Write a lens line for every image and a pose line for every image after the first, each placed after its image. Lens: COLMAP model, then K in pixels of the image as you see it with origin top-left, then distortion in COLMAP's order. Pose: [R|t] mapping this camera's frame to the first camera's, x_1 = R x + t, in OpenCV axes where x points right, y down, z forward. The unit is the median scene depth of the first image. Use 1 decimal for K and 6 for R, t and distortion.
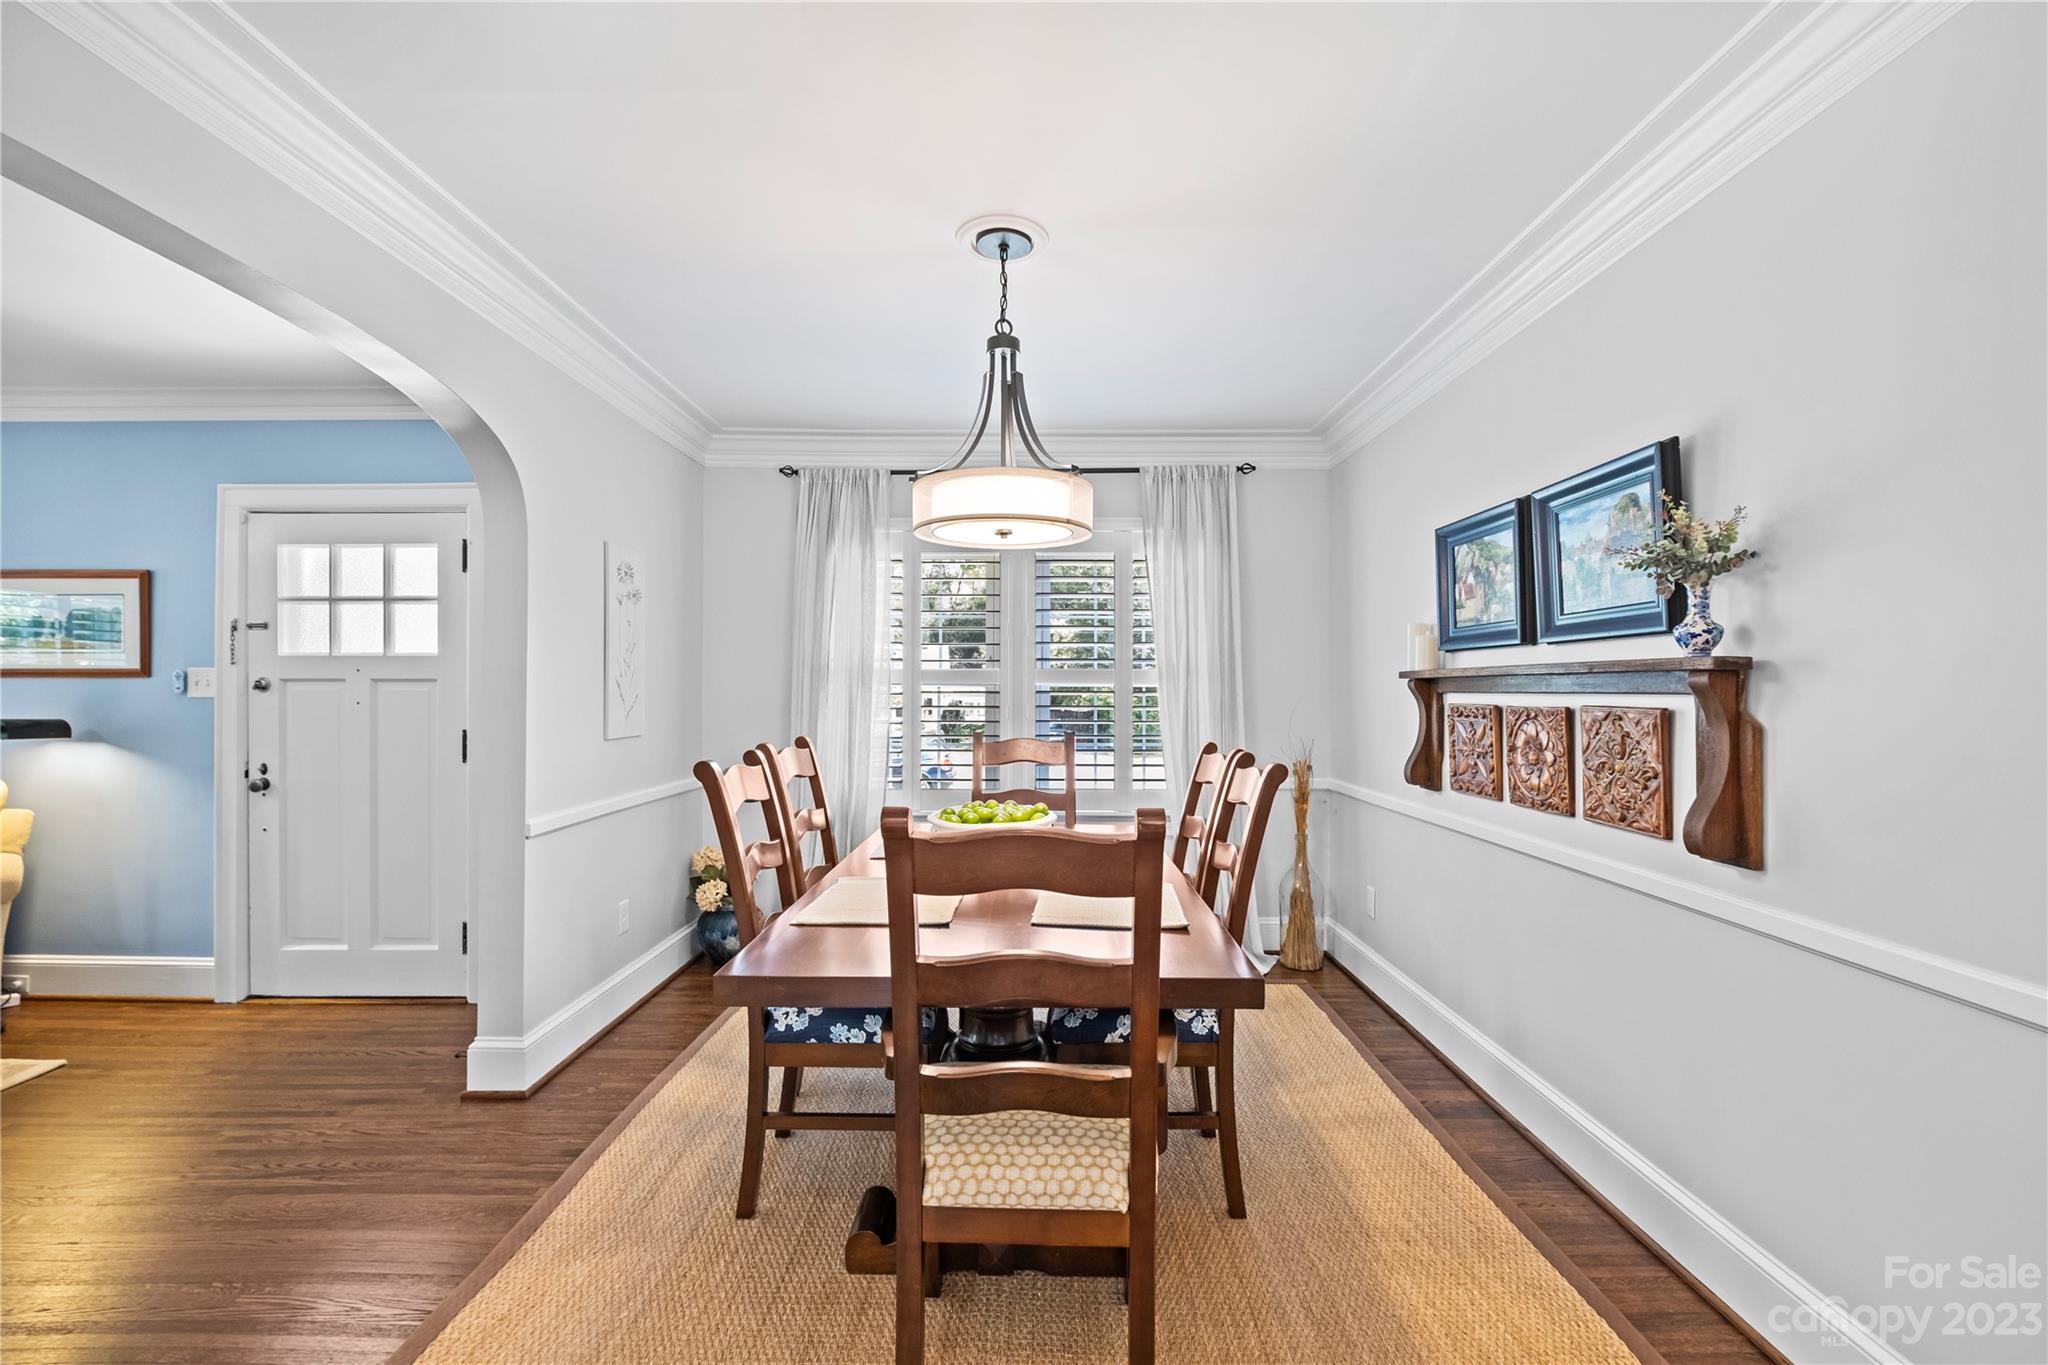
lens RADIAL K [[886.9, 0, 1032.7], [0, 886.9, 695.1], [0, 0, 1]] dist [0.003420, -0.004475]
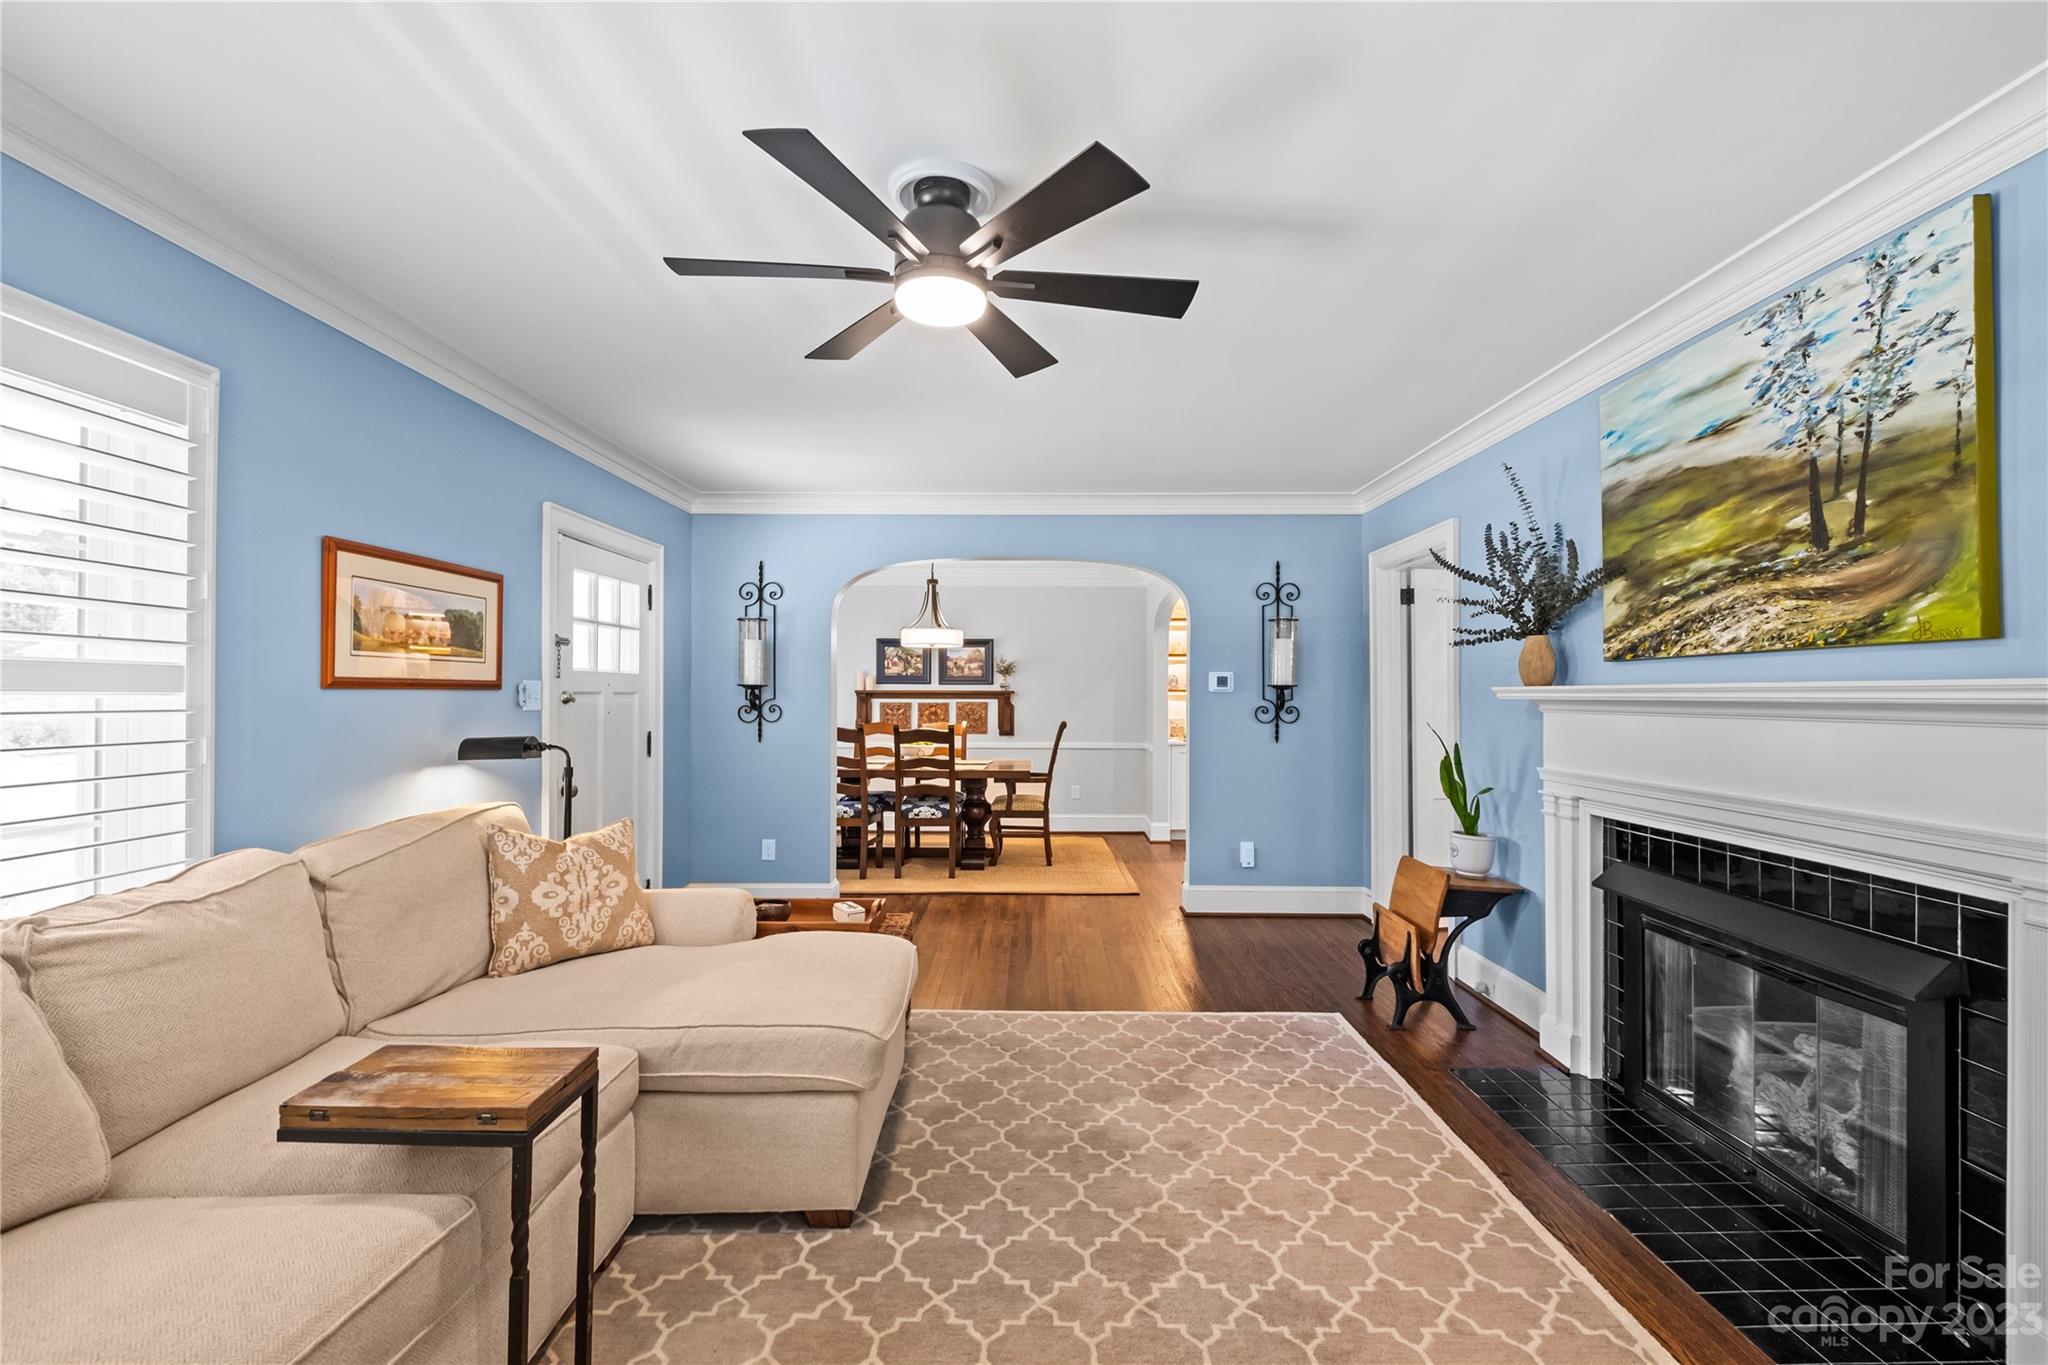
lens RADIAL K [[886.9, 0, 1029.5], [0, 886.9, 685.1], [0, 0, 1]] dist [0.003420, -0.004475]
pose [[0.002965, 0.008656, 0.999958, -1.933725], [0.000580, 0.999962, -0.008658, -0.016841], [-0.999995, 0.000606, 0.002960, 0.442518]]
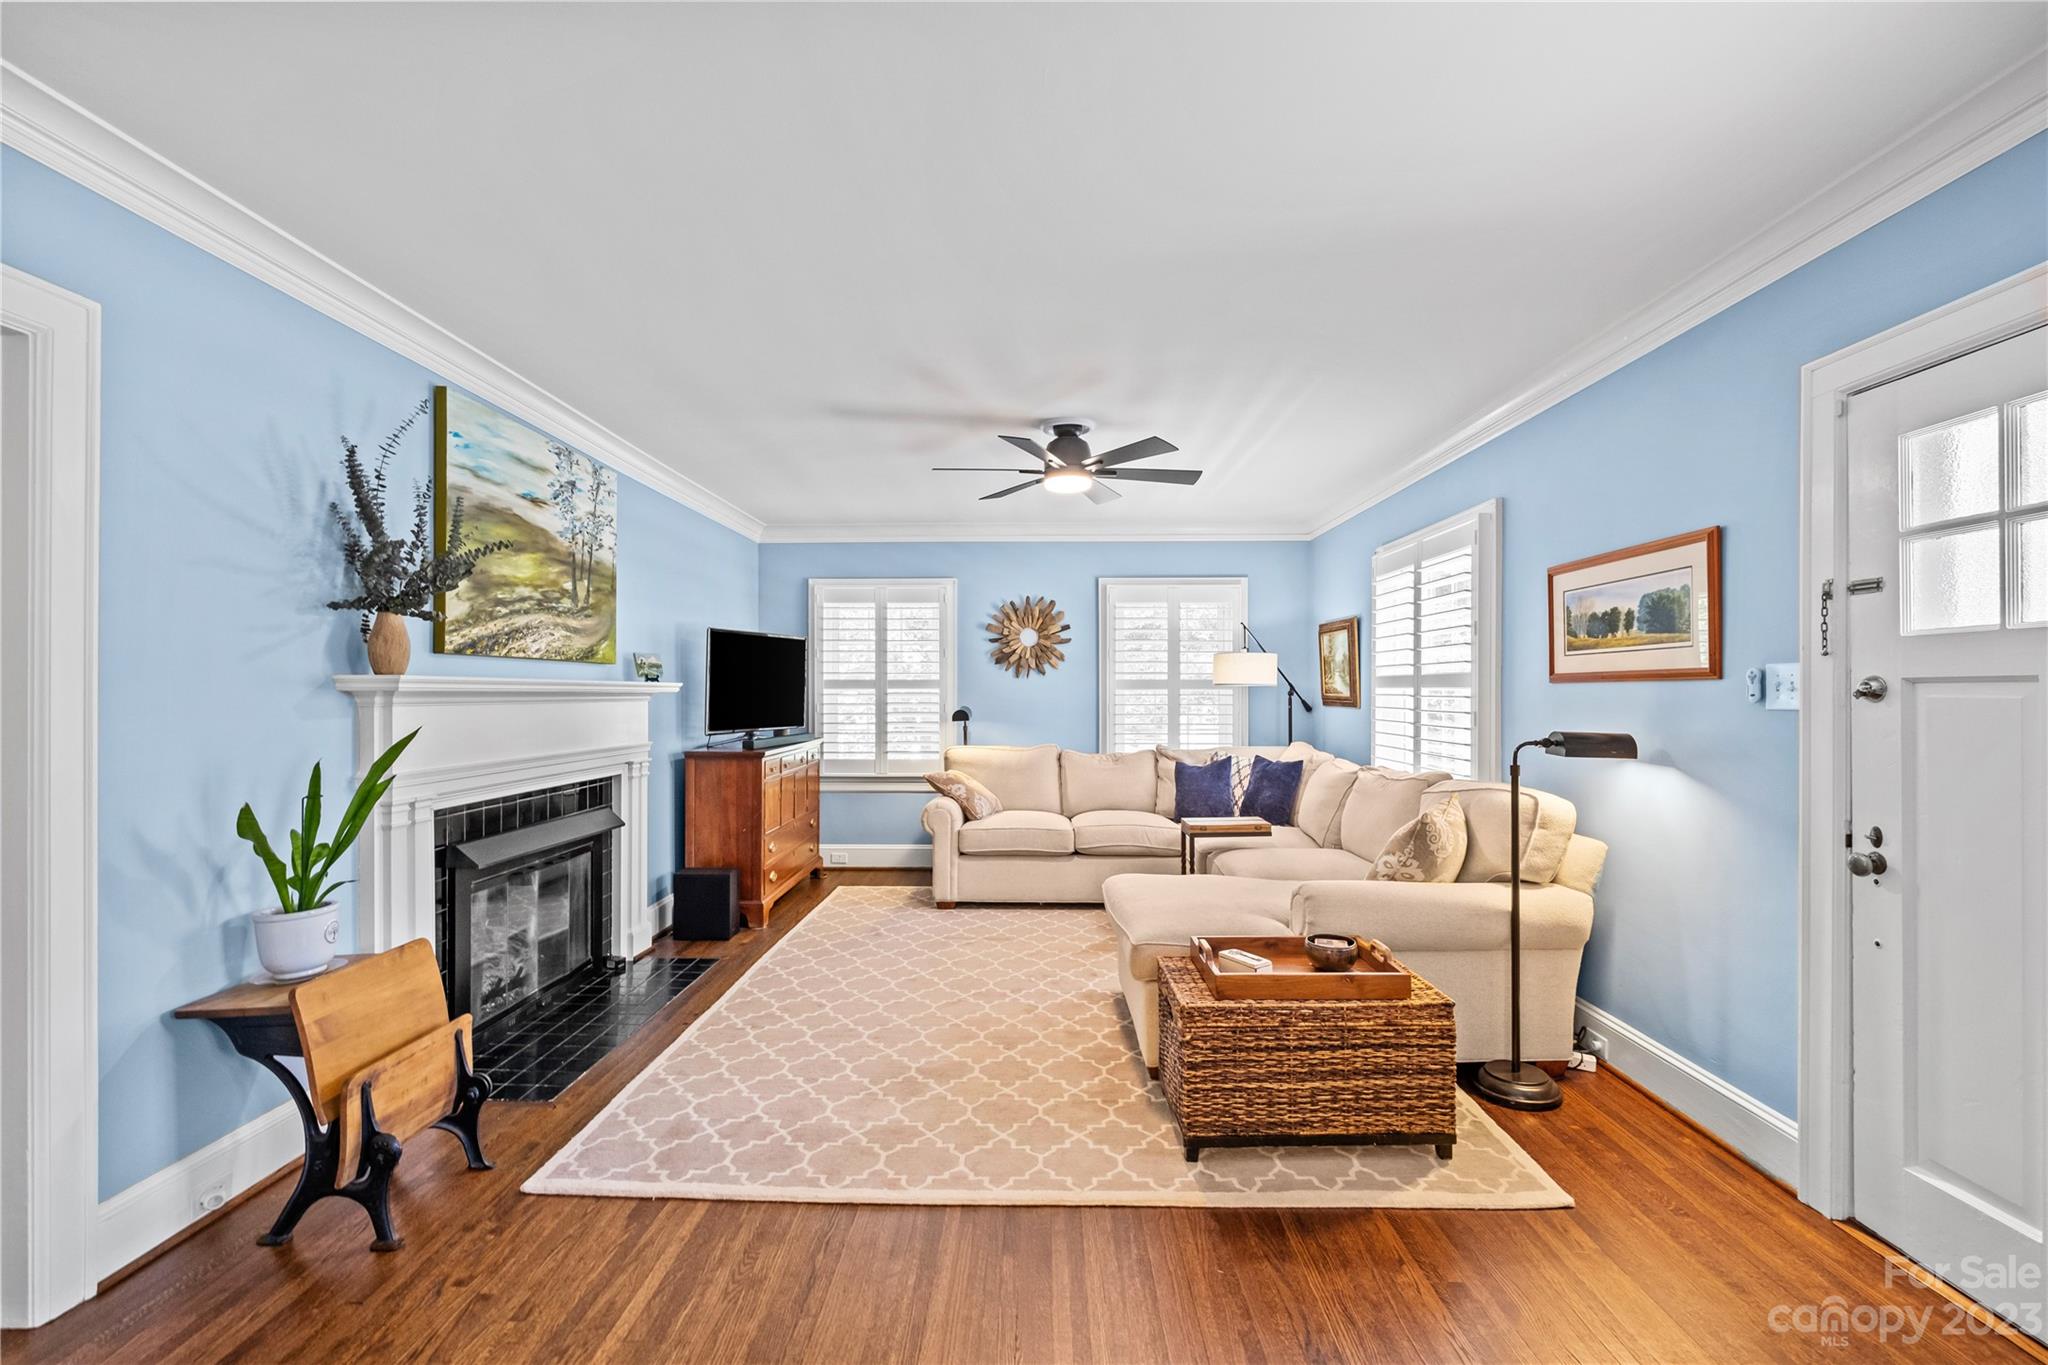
lens RADIAL K [[886.9, 0, 1024.5], [0, 886.9, 696.9], [0, 0, 1]] dist [0.003420, -0.004475]
pose [[-0.015558, 0.001920, -0.999877, -0.291056], [-0.001339, 0.999997, 0.001941, -0.007136], [0.999878, 0.001369, -0.015555, 0.464919]]
